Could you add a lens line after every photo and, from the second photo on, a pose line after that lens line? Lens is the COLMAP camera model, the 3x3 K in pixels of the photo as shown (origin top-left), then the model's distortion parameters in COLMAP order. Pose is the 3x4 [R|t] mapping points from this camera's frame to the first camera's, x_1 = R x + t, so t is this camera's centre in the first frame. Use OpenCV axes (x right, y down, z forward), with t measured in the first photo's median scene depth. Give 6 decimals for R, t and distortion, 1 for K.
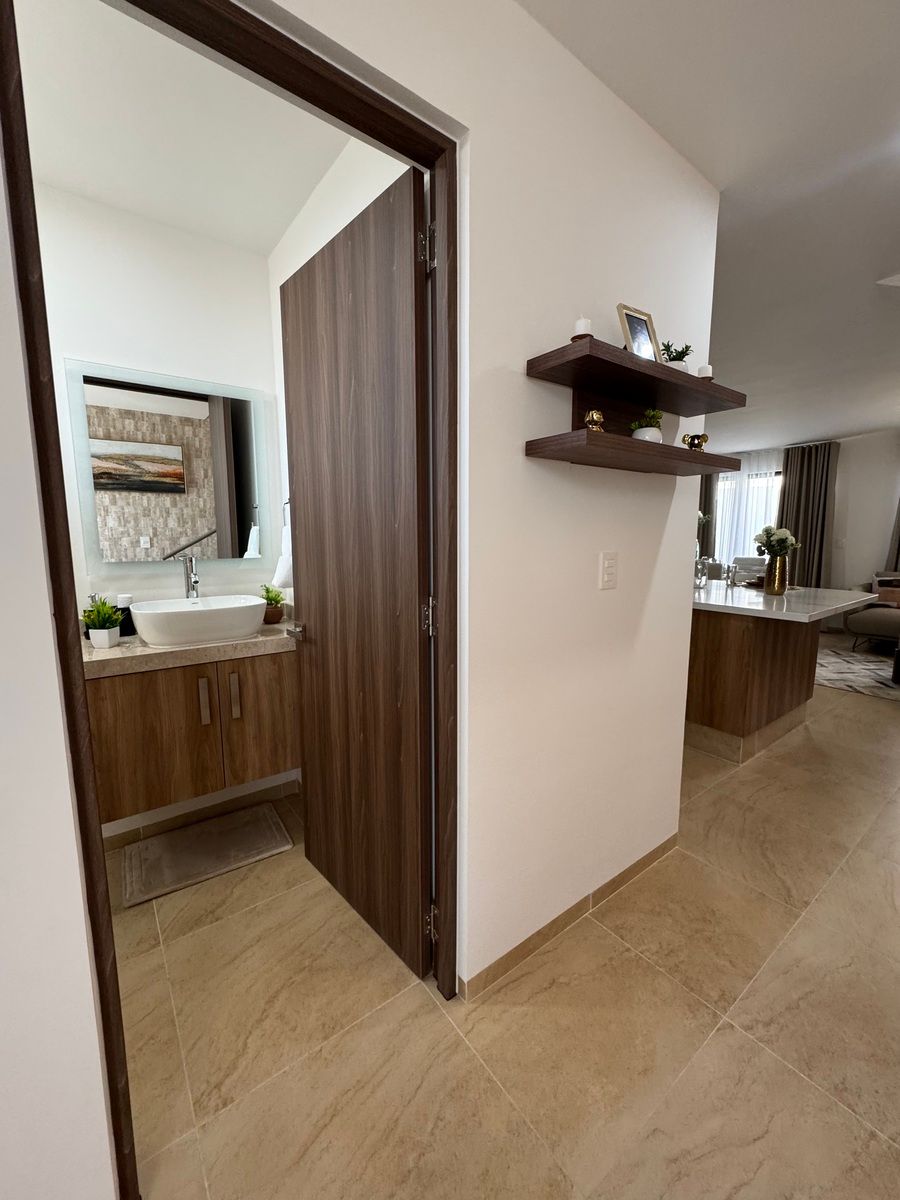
lens RADIAL K [[479.6, 0, 450.0], [0, 479.6, 600.0], [0, 0, 1]] dist [-0.004512, -0.000549]
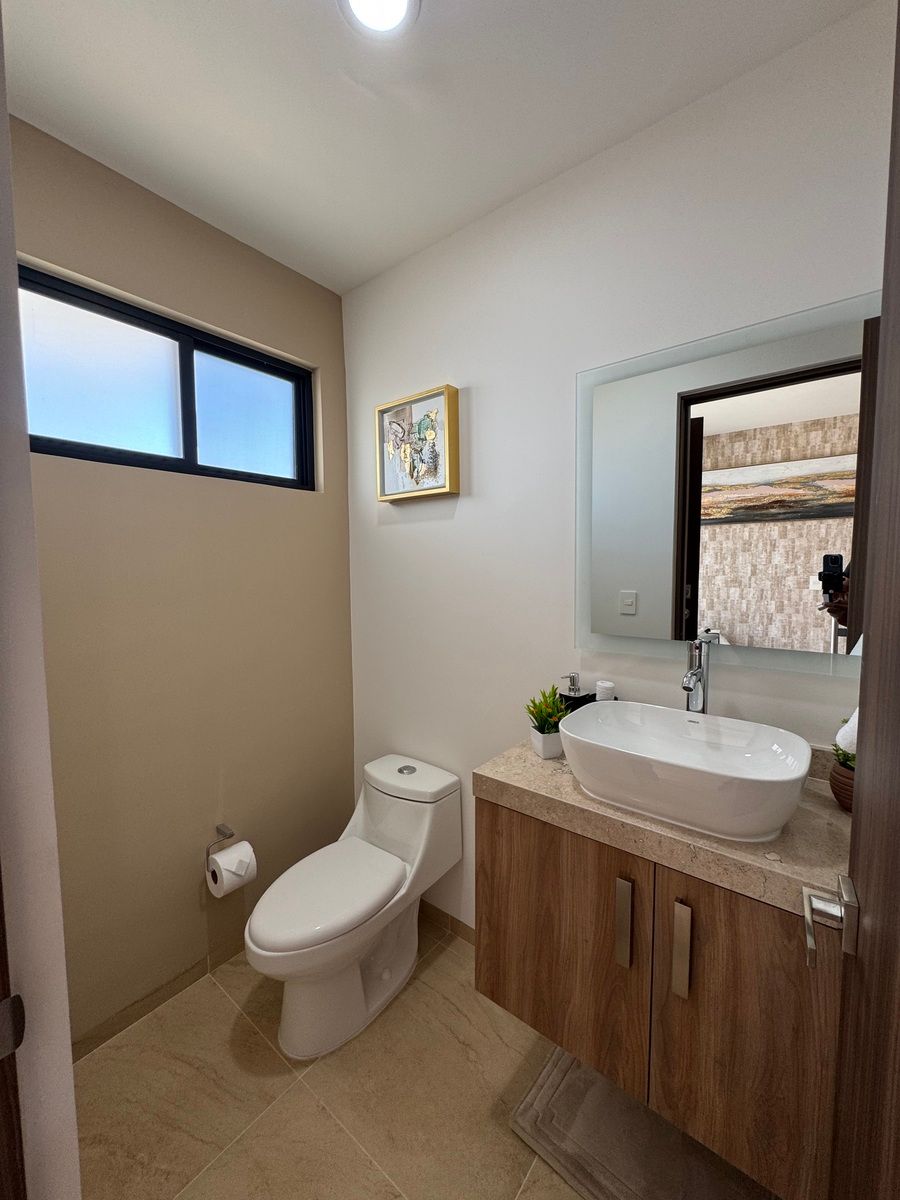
lens RADIAL K [[479.6, 0, 450.0], [0, 479.6, 600.0], [0, 0, 1]] dist [-0.004512, -0.000549]
pose [[0.246854, 0.067764, -0.966681, -0.063193], [-0.120735, 0.991930, 0.038702, -0.127546], [0.961502, 0.107158, 0.253043, 0.575670]]
